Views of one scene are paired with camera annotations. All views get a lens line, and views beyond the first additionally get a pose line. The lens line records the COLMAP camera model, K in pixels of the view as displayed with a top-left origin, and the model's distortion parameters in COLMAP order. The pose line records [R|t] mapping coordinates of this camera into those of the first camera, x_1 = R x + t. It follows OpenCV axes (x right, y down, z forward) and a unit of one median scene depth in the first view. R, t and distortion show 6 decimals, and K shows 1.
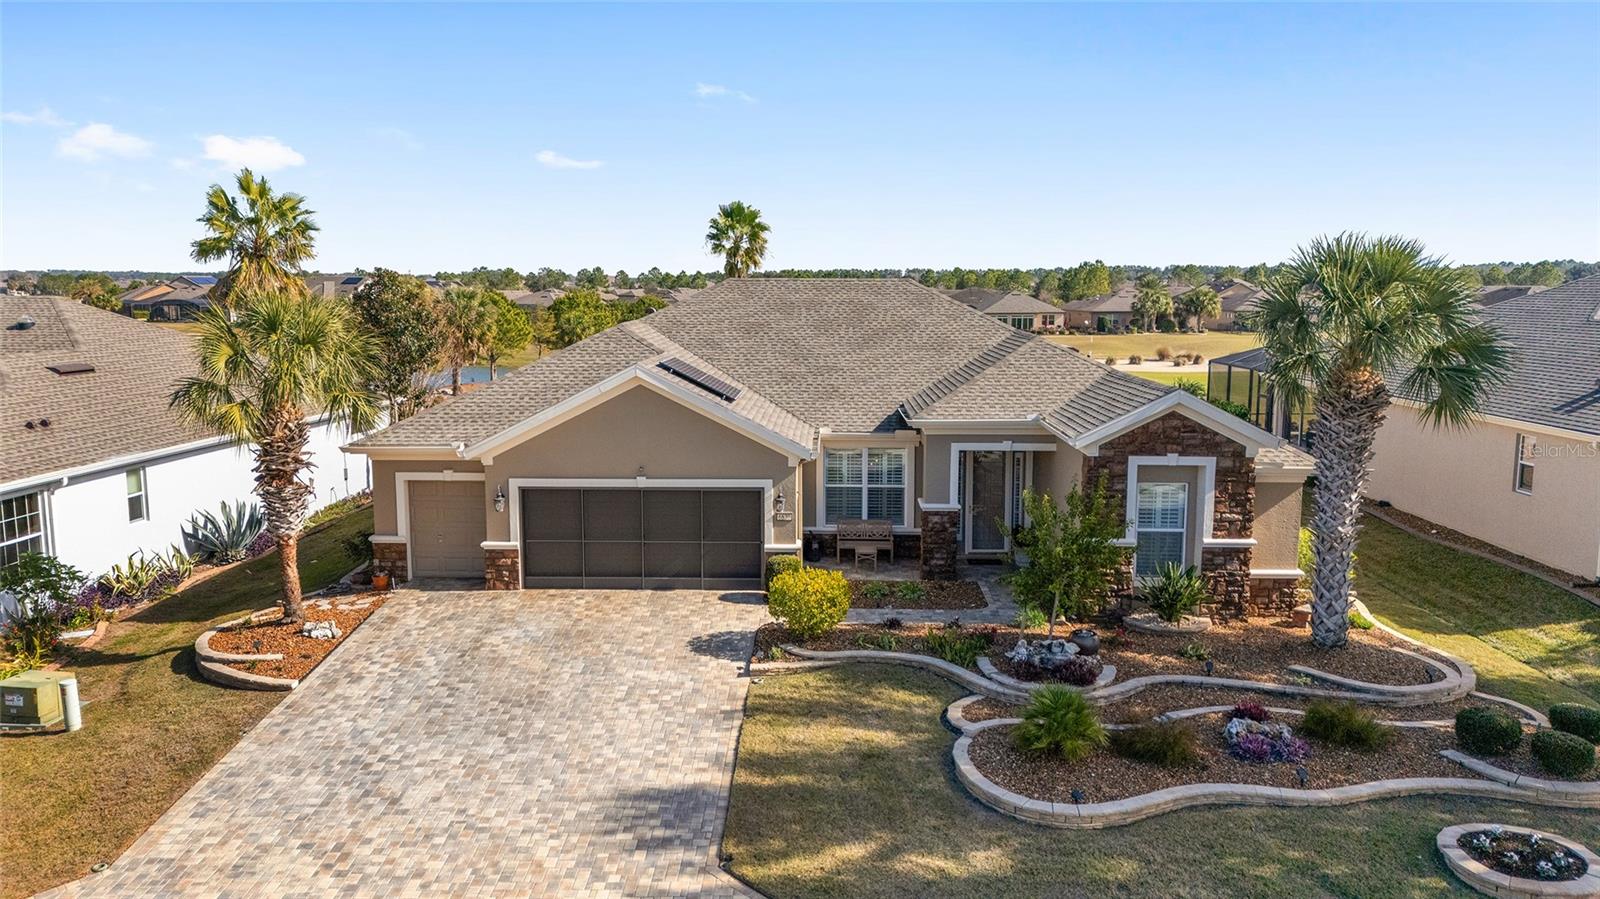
lens RADIAL K [[1165.2, 0, 800.0], [0, 1165.2, 449.5], [0, 0, 1]] dist [0.093189, -0.108014]
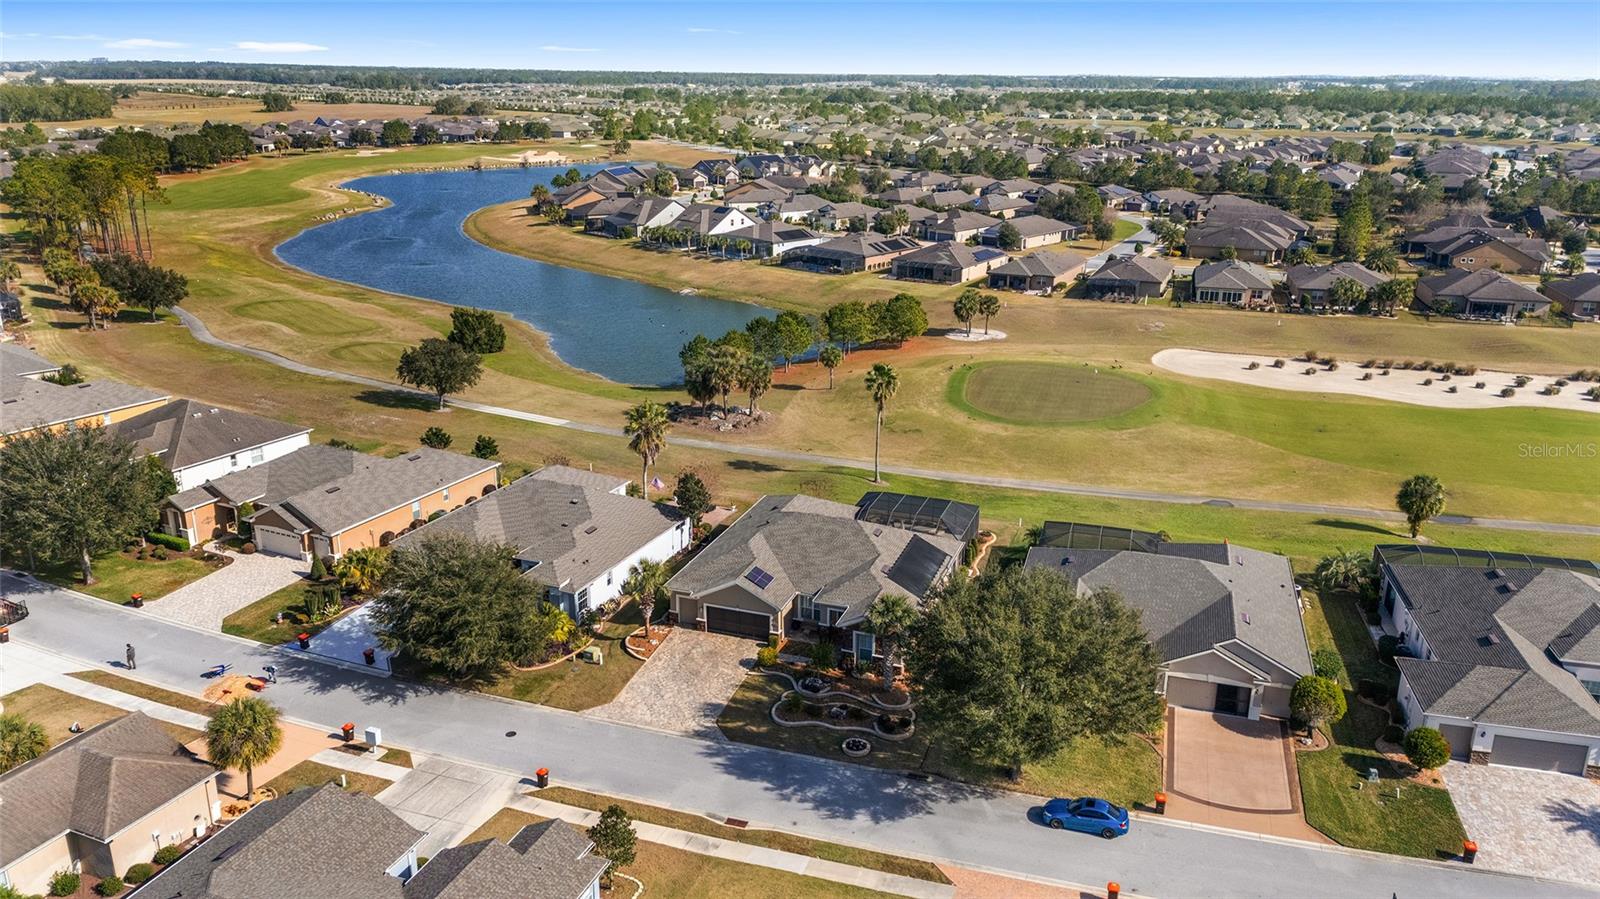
lens RADIAL K [[1165.2, 0, 800.0], [0, 1165.2, 449.5], [0, 0, 1]] dist [0.093189, -0.108014]
pose [[0.951061, 0.100549, -0.292187, 1.142081], [-0.049784, 0.983084, 0.176259, -1.200950], [0.304967, -0.153087, 0.939978, -2.436972]]
